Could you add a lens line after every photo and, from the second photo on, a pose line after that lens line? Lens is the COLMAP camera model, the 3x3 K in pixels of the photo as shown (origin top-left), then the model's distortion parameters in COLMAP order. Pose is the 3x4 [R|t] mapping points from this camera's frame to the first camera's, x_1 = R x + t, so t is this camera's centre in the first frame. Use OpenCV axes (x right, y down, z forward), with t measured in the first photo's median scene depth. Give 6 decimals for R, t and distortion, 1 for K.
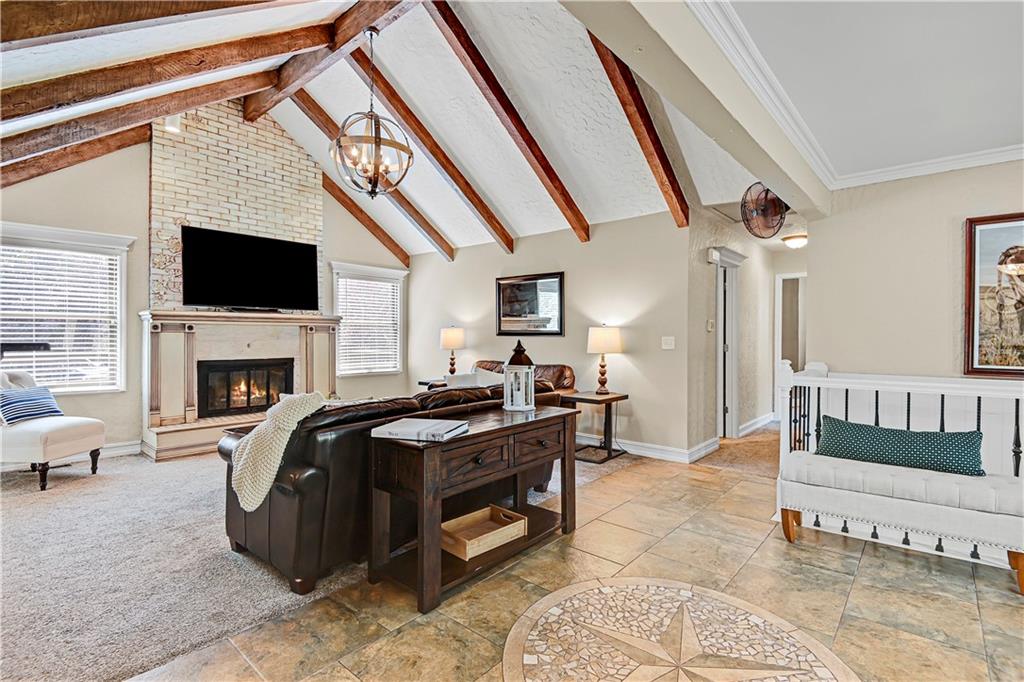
lens RADIAL K [[478.8, 0, 520.5], [0, 478.8, 339.2], [0, 0, 1]] dist [0.018196, -0.015838]
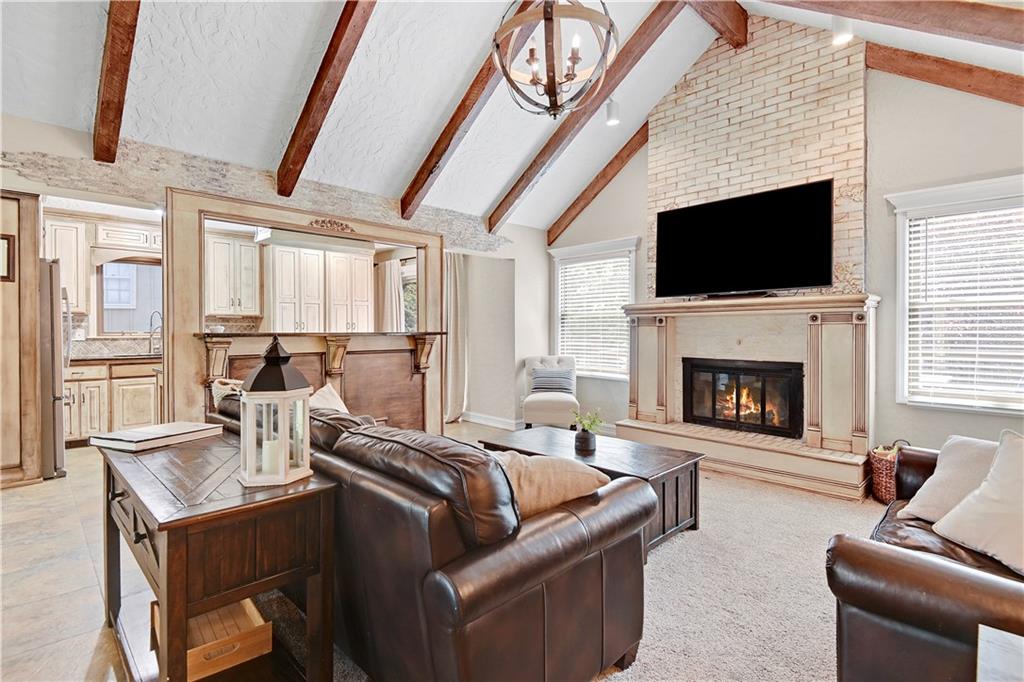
lens RADIAL K [[478.8, 0, 510.4], [0, 478.8, 336.7], [0, 0, 1]] dist [0.018196, -0.015838]
pose [[-0.092424, 0.010468, -0.995665, 0.268539], [-0.003245, 0.999936, 0.010814, -0.002627], [0.995714, 0.004231, -0.092384, 0.806197]]
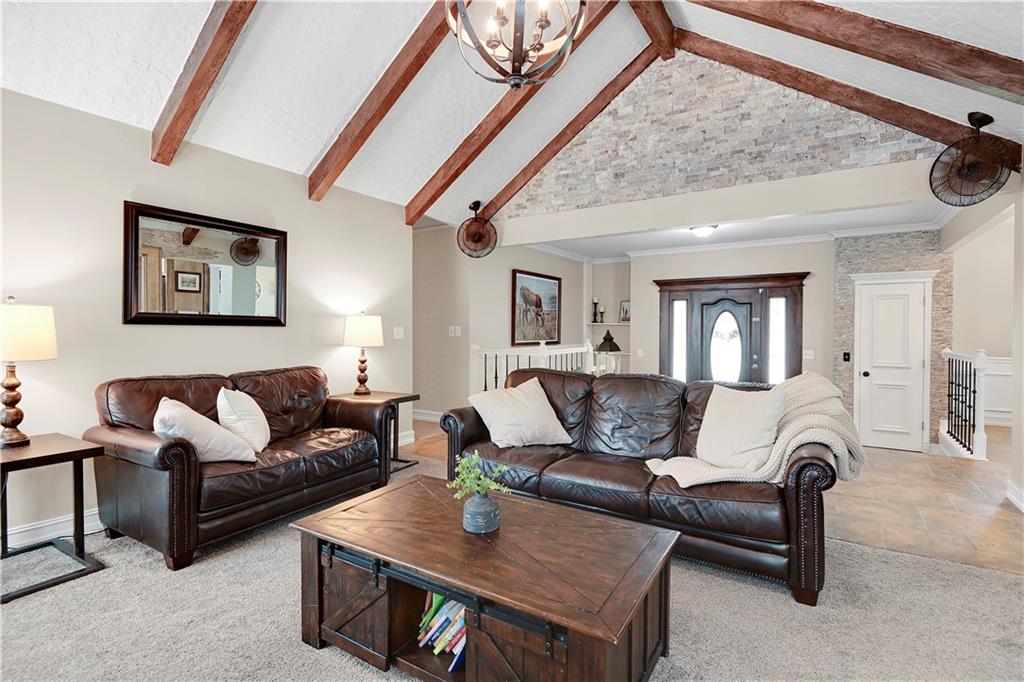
lens RADIAL K [[478.8, 0, 498.1], [0, 478.8, 335.9], [0, 0, 1]] dist [0.018196, -0.015838]
pose [[-0.107272, -0.017879, 0.994069, -0.694888], [0.000585, 0.999837, 0.018045, -0.004699], [-0.994230, 0.002517, -0.107244, 0.846583]]
